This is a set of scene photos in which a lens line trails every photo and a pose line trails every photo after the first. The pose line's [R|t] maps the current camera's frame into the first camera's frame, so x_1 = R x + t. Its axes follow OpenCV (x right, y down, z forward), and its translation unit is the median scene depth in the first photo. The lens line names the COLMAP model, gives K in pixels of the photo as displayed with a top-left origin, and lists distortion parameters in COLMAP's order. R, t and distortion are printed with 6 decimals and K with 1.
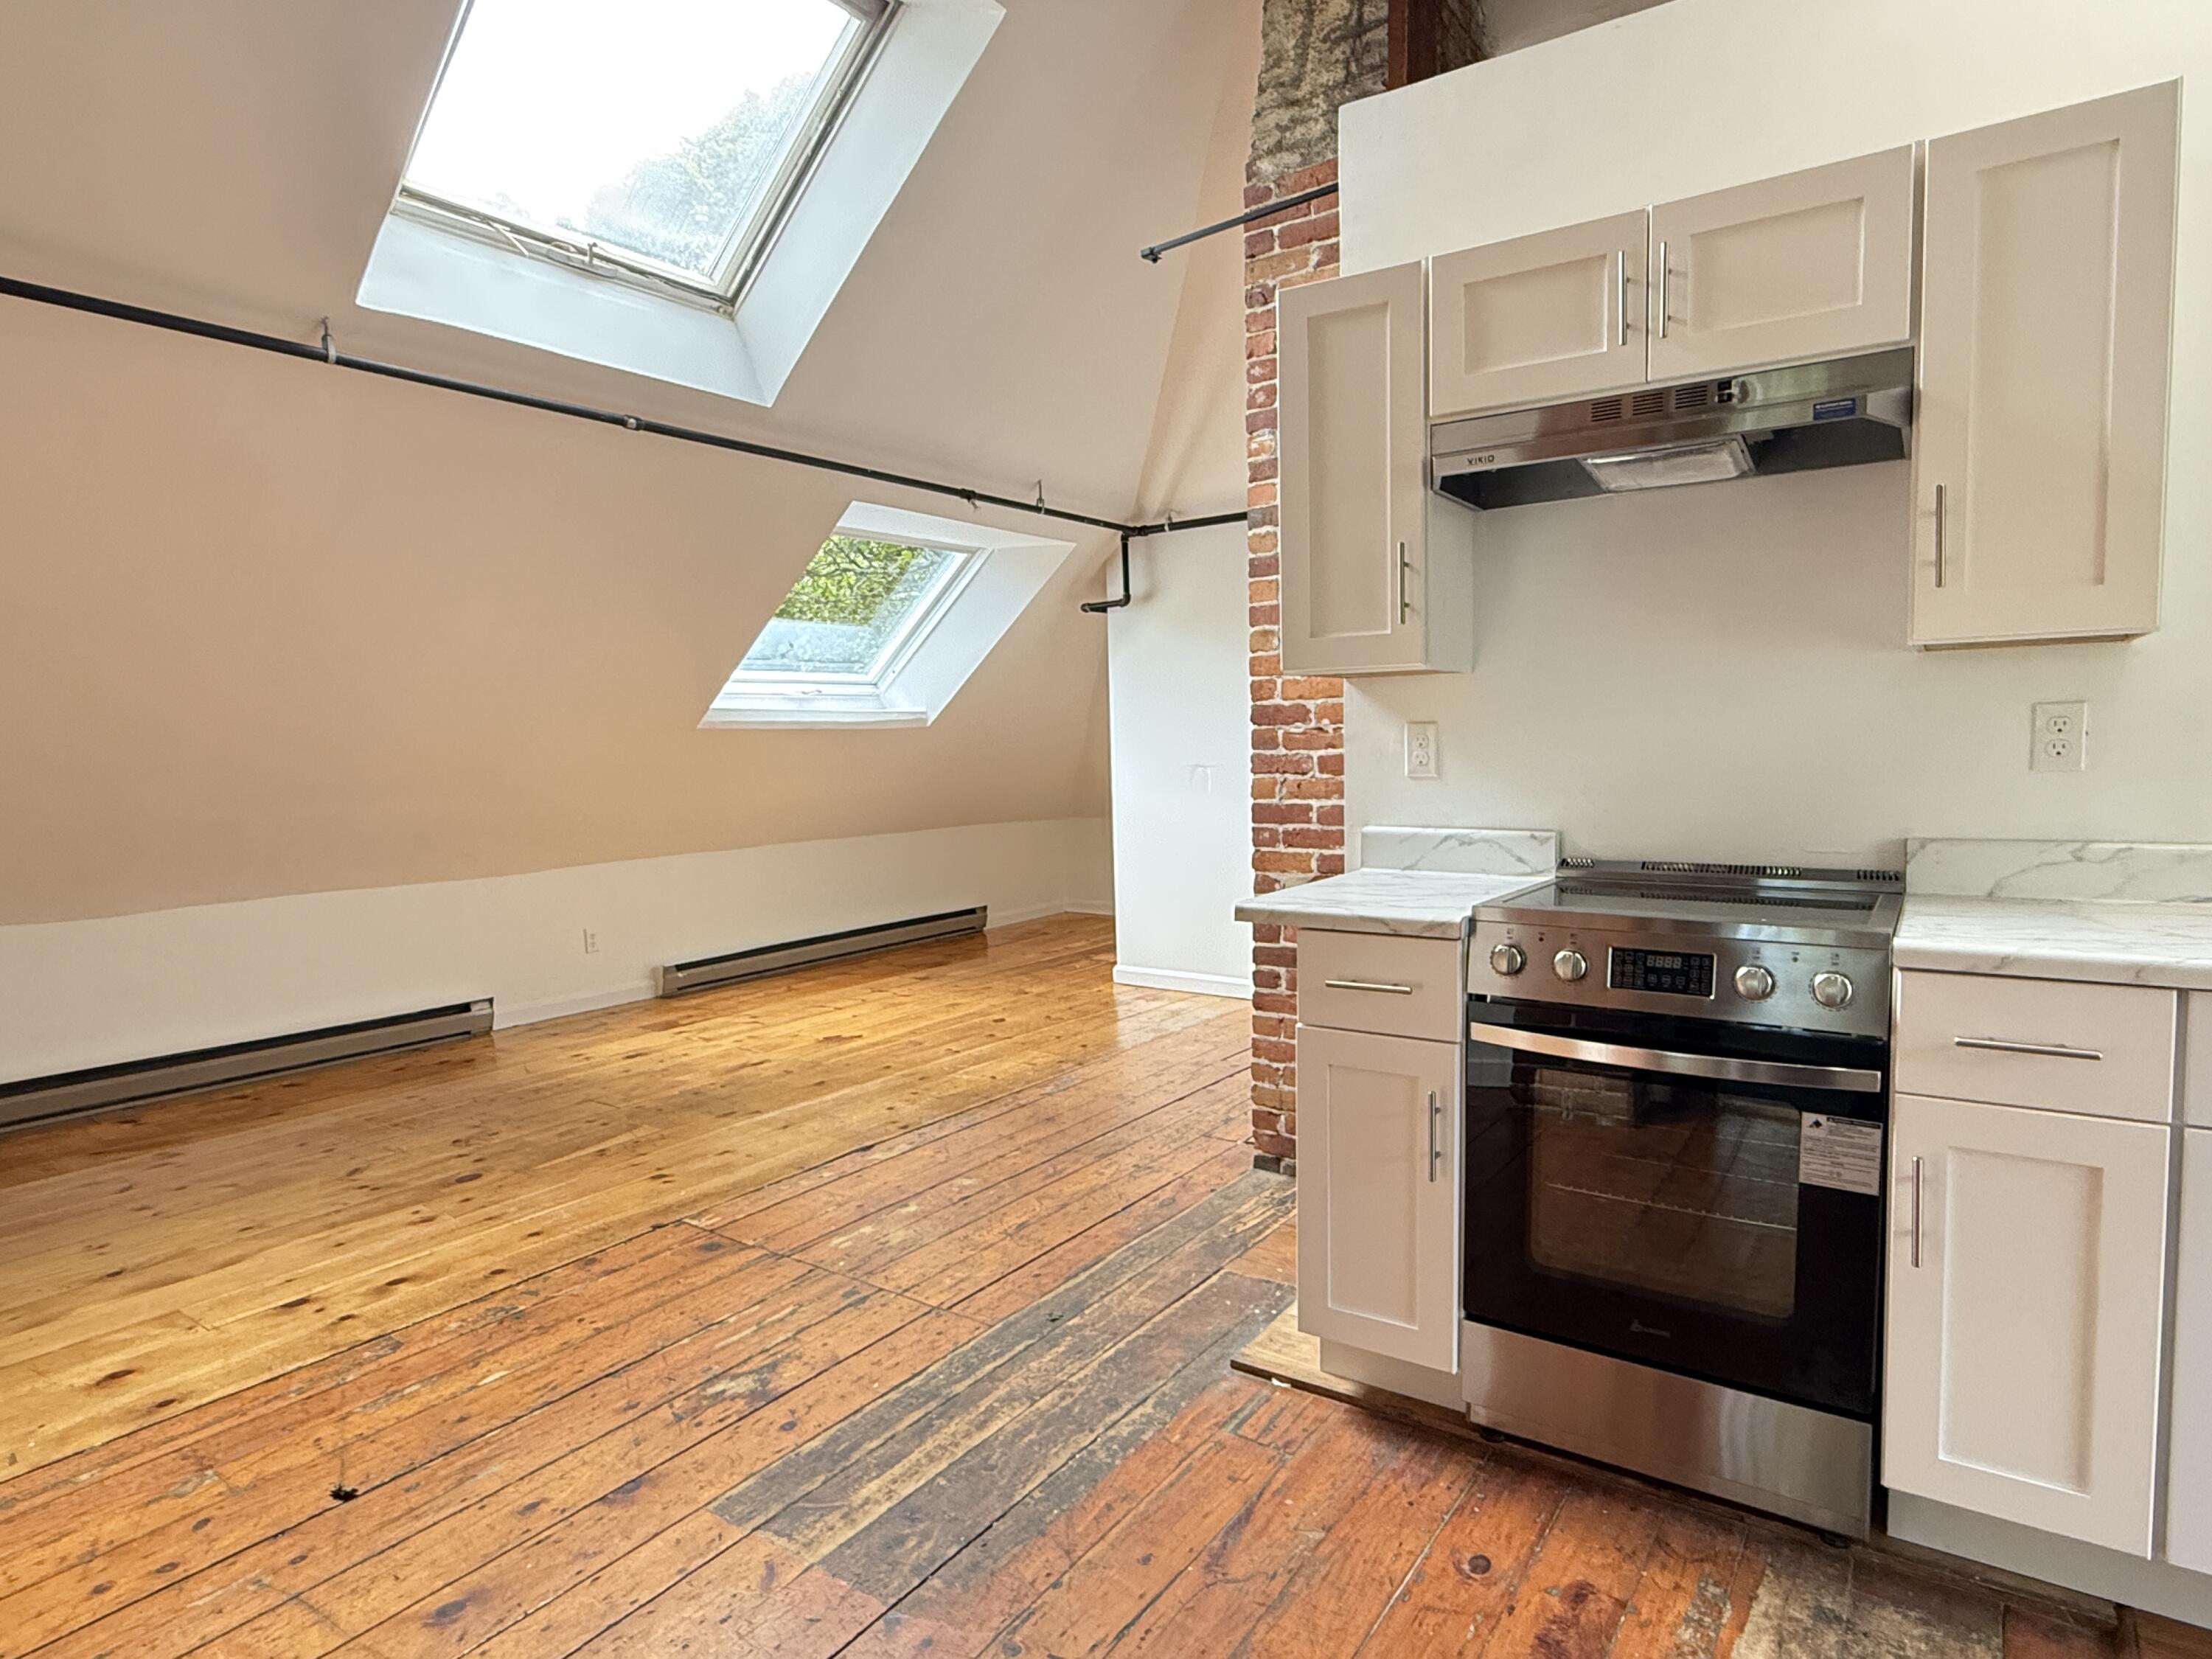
lens RADIAL K [[1243.8, 0, 1103.4], [0, 1243.8, 836.4], [0, 0, 1]] dist [0.001232, -0.003119]
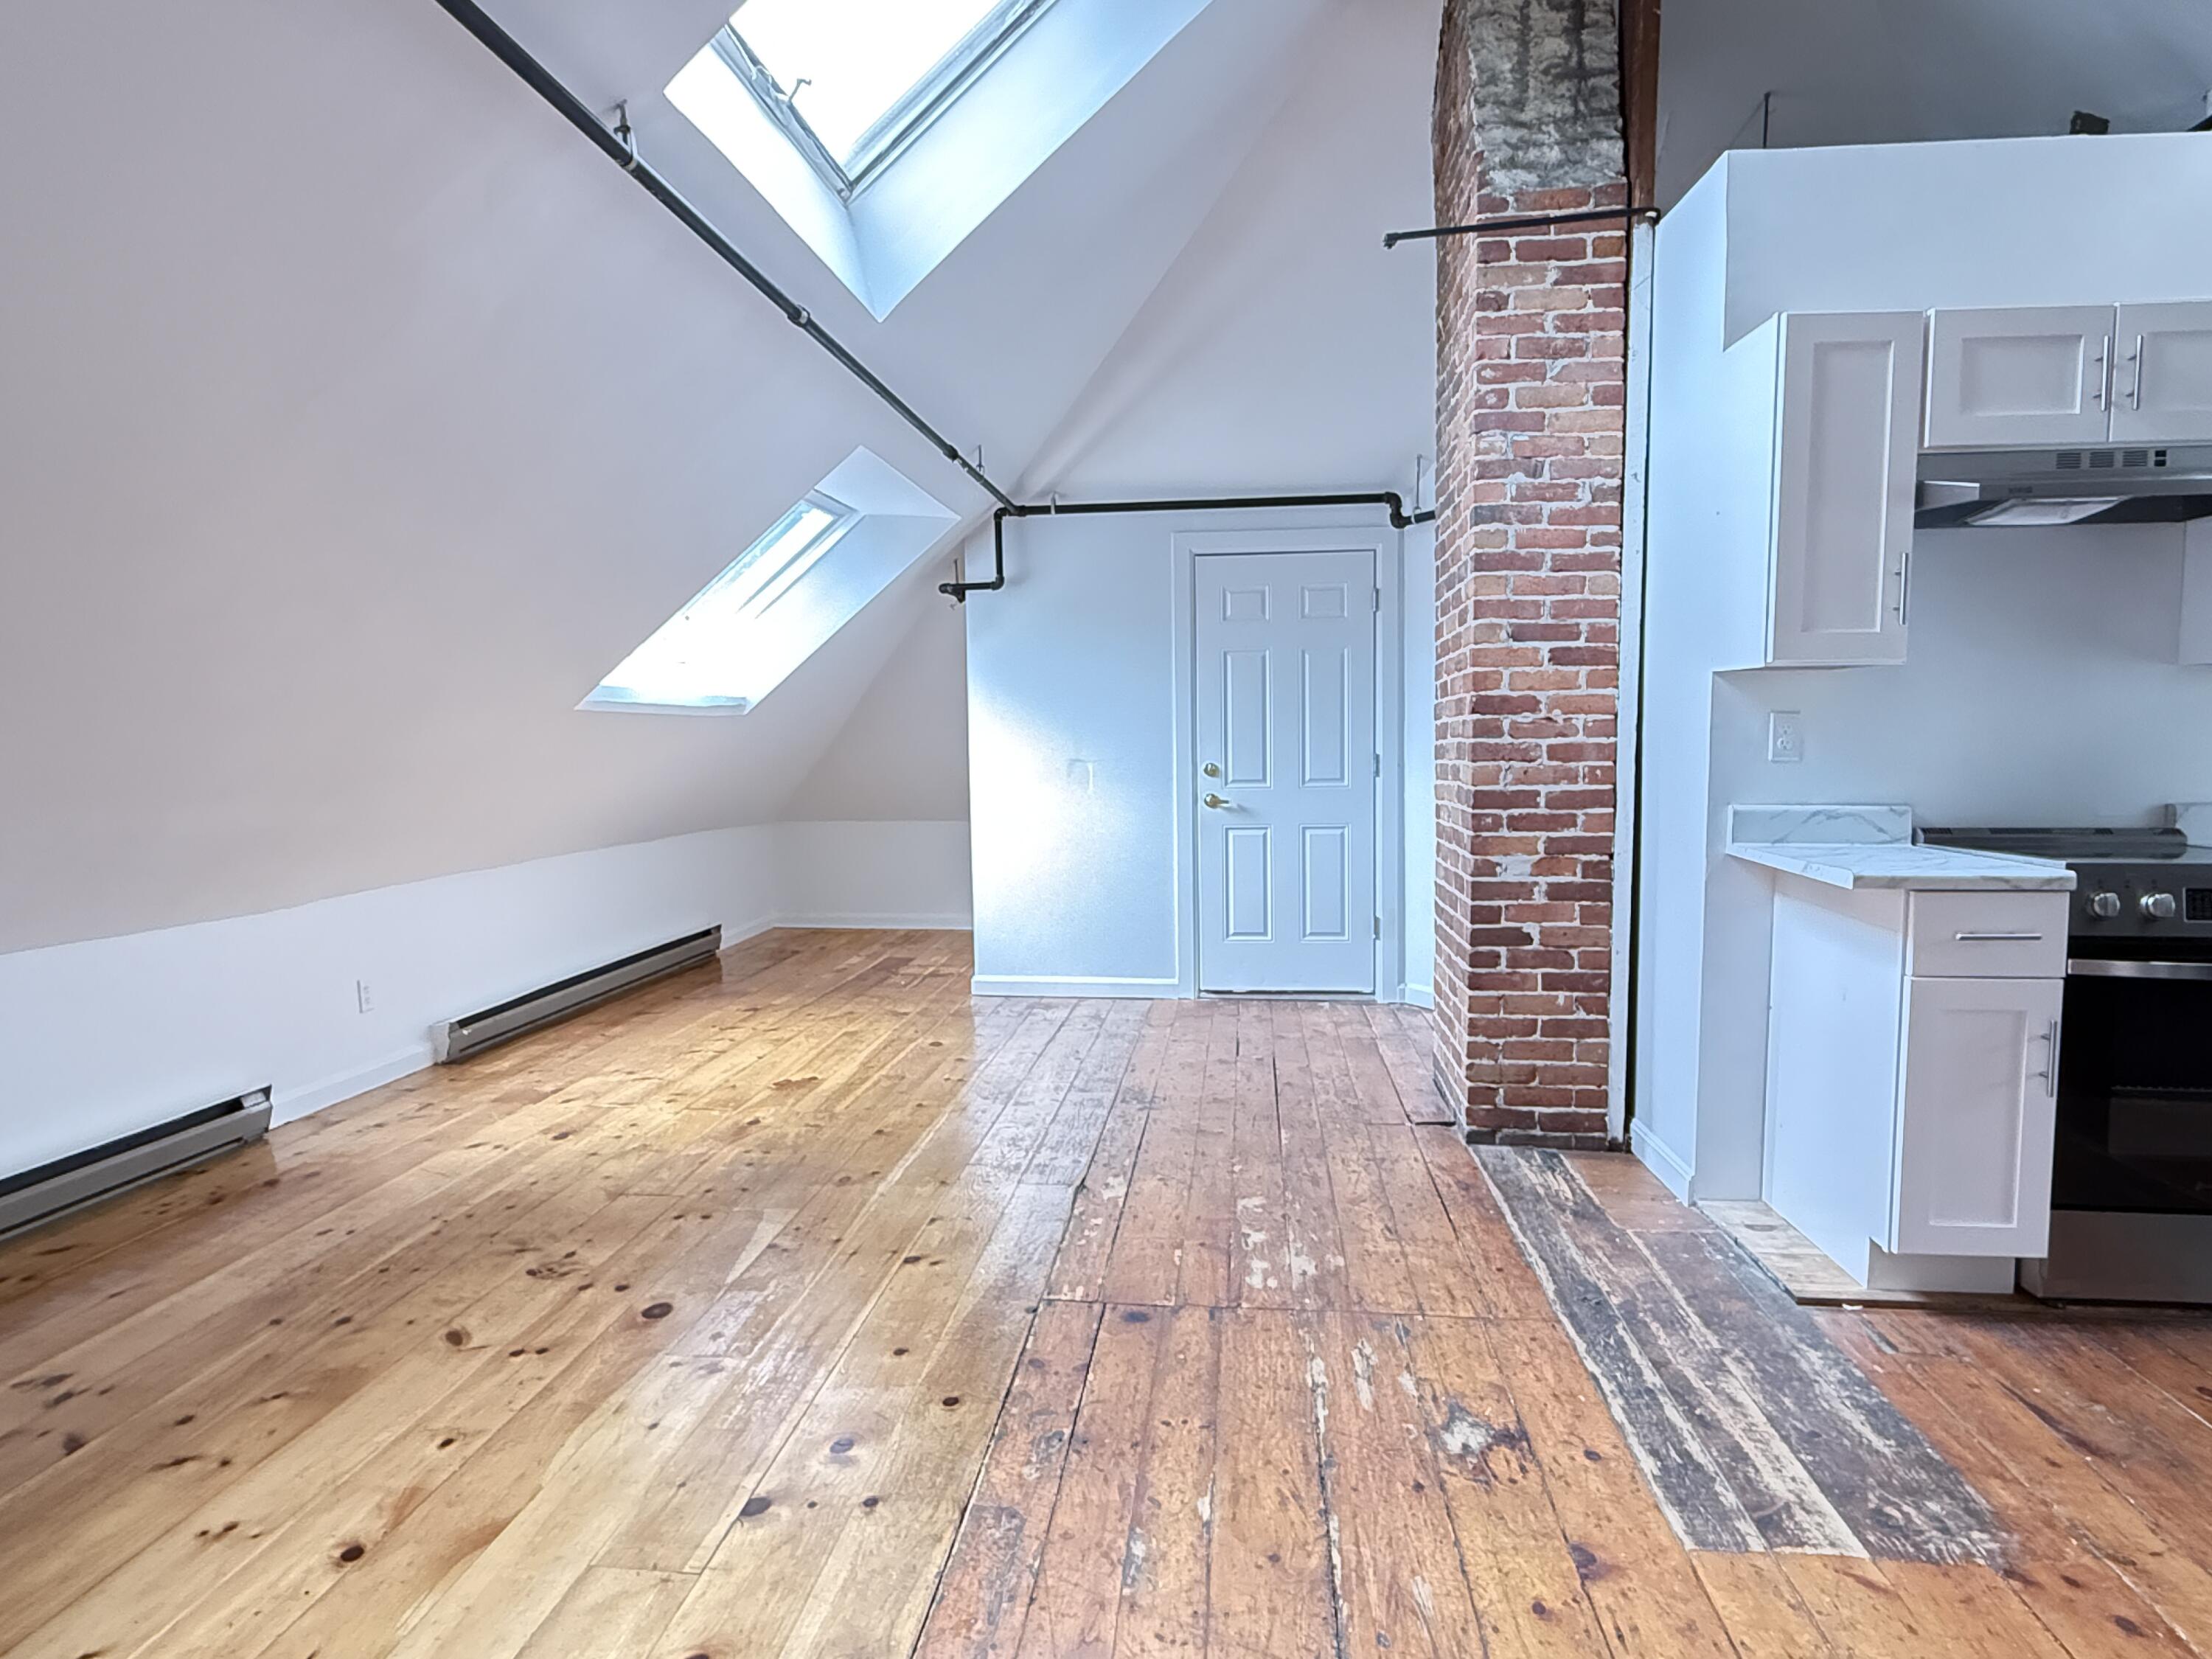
lens RADIAL K [[1273.8, 0, 1102.7], [0, 1273.8, 837.0], [0, 0, 1]] dist [-0.001713, 0.002656]
pose [[0.876297, -0.025697, 0.481085, -0.697919], [0.028281, 0.999598, 0.001879, 0.001798], [-0.480940, 0.011959, 0.876672, 0.233808]]
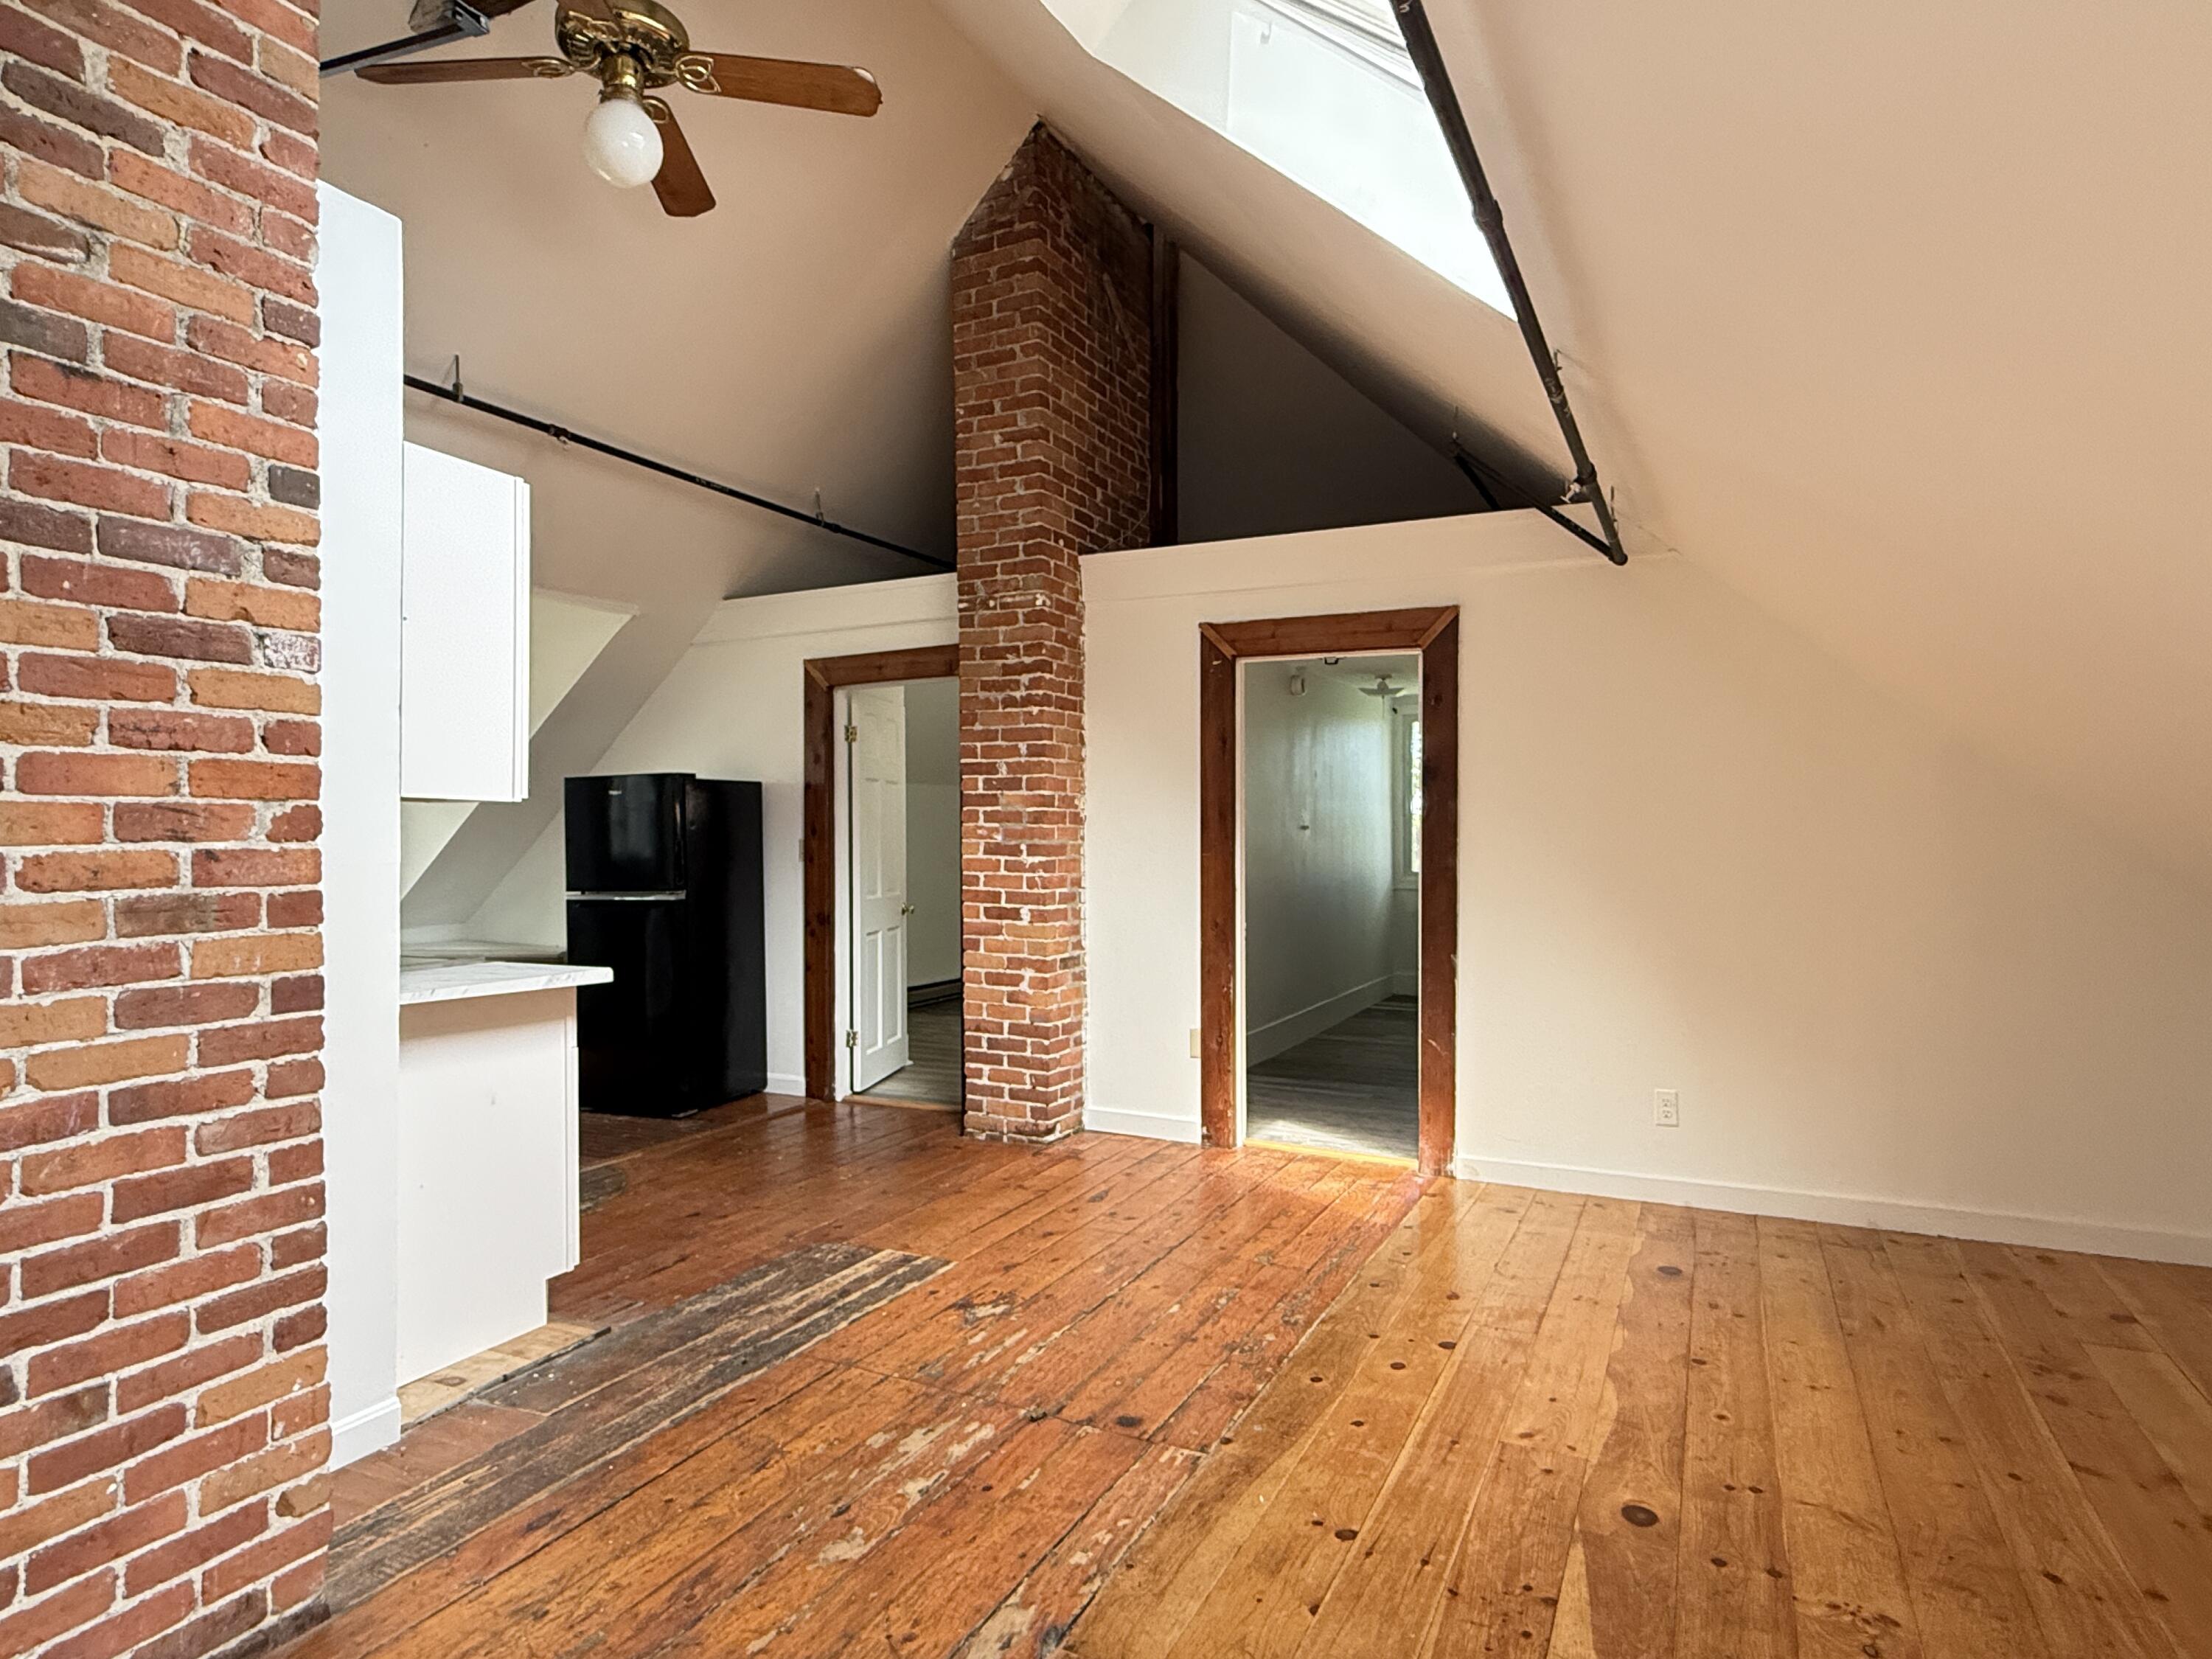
lens RADIAL K [[1243.8, 0, 1101.2], [0, 1243.8, 836.1], [0, 0, 1]] dist [0.001232, -0.003119]
pose [[-0.987635, 0.023749, -0.154963, -0.159703], [0.011519, 0.996781, 0.079345, -0.141076], [0.156348, 0.076578, -0.984729, 1.716799]]
